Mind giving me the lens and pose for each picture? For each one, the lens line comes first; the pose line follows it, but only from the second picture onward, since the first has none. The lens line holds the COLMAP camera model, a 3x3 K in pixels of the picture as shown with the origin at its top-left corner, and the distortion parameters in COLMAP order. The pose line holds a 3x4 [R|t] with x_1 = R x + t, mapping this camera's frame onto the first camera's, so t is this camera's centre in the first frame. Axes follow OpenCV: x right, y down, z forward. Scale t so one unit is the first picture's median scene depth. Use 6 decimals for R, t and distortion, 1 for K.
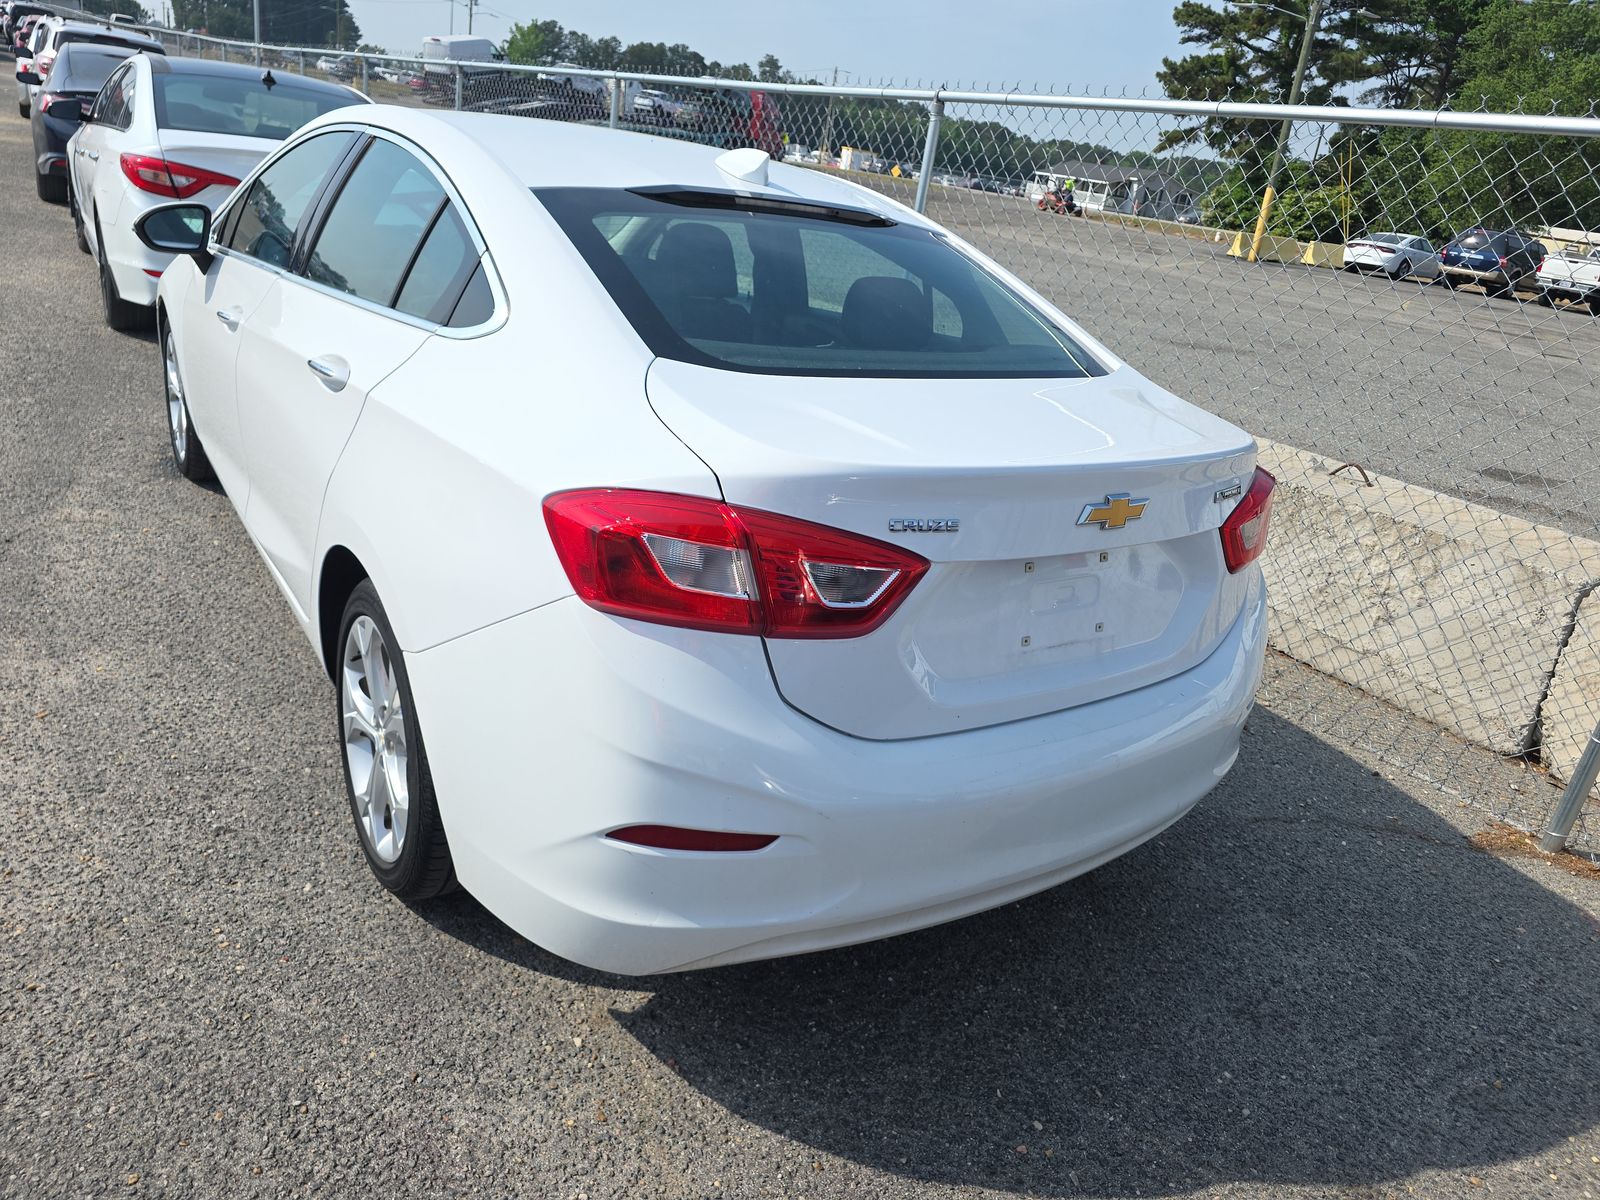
lens RADIAL K [[1083.6, 0, 792.1], [0, 1083.6, 600.5], [0, 0, 1]] dist [0.030495, -0.027030]
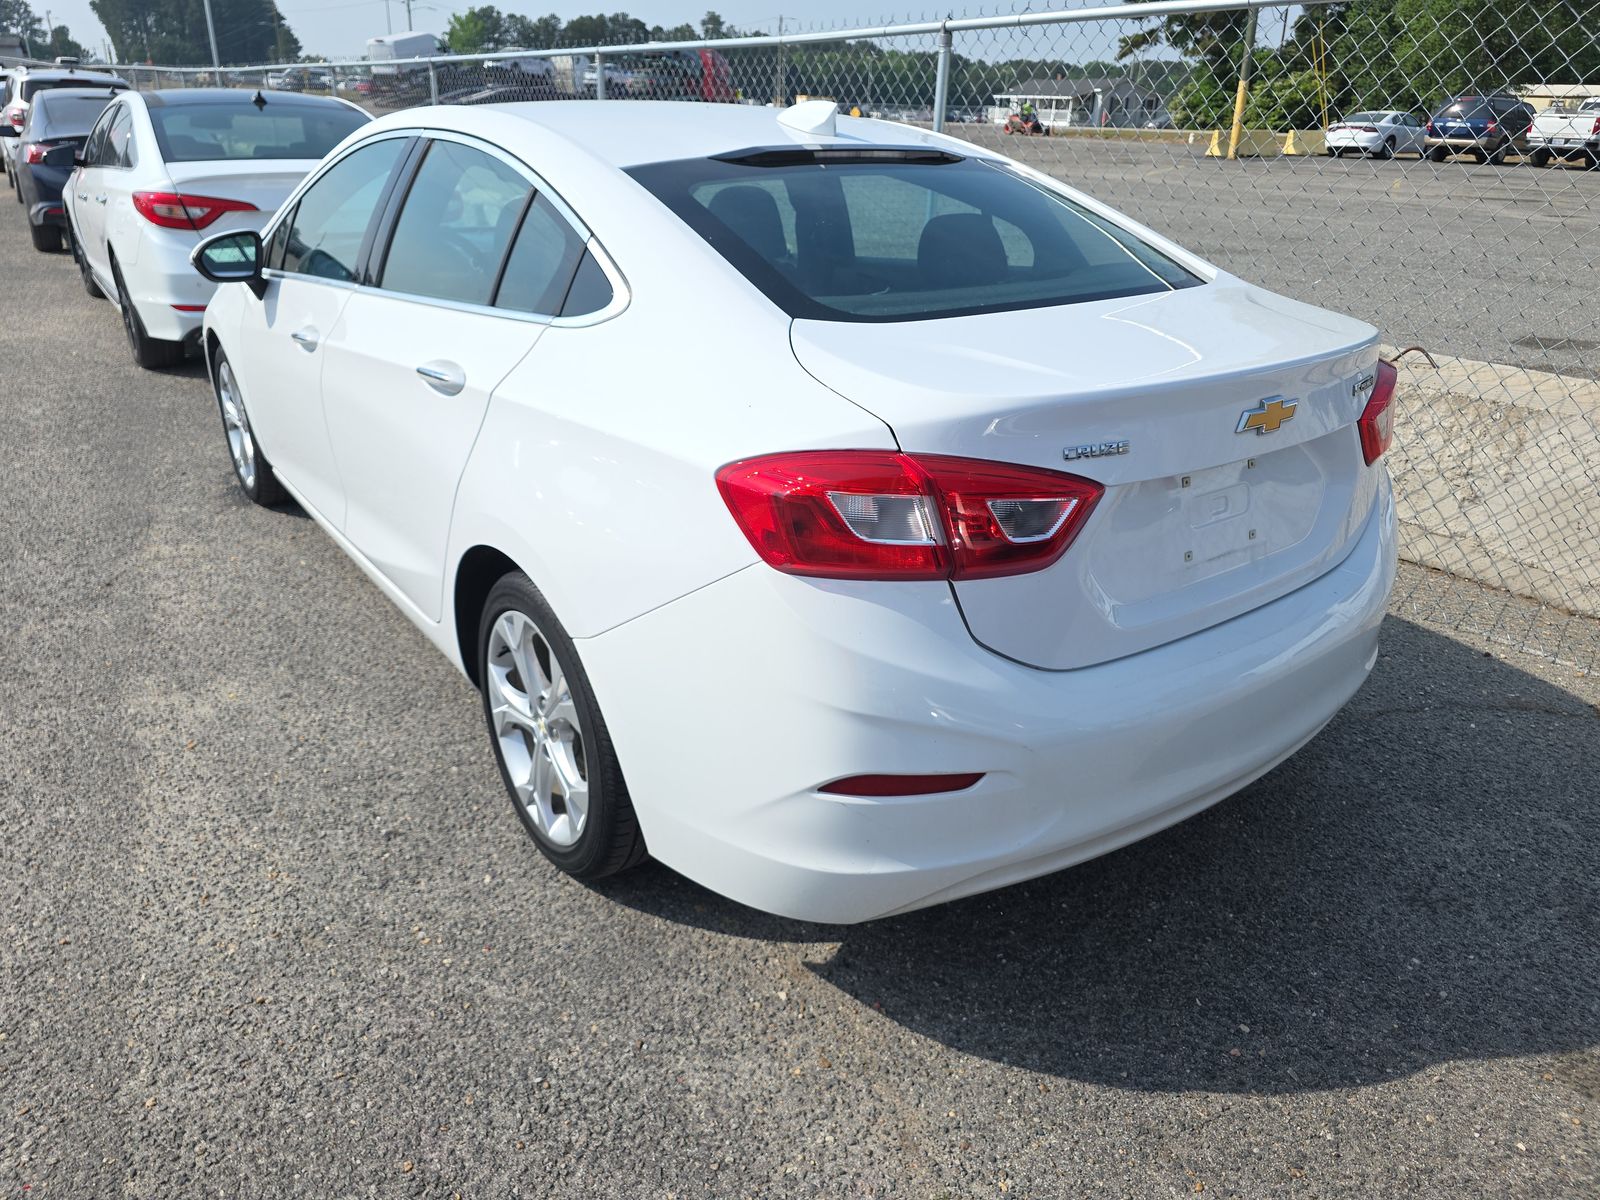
lens RADIAL K [[1083.6, 0, 773.1], [0, 1083.6, 597.8], [0, 0, 1]] dist [0.030495, -0.027030]
pose [[0.992668, -0.117661, -0.027670, -0.114656], [0.118511, 0.992457, 0.031373, -0.000928], [0.023769, -0.034422, 0.999125, -0.011425]]
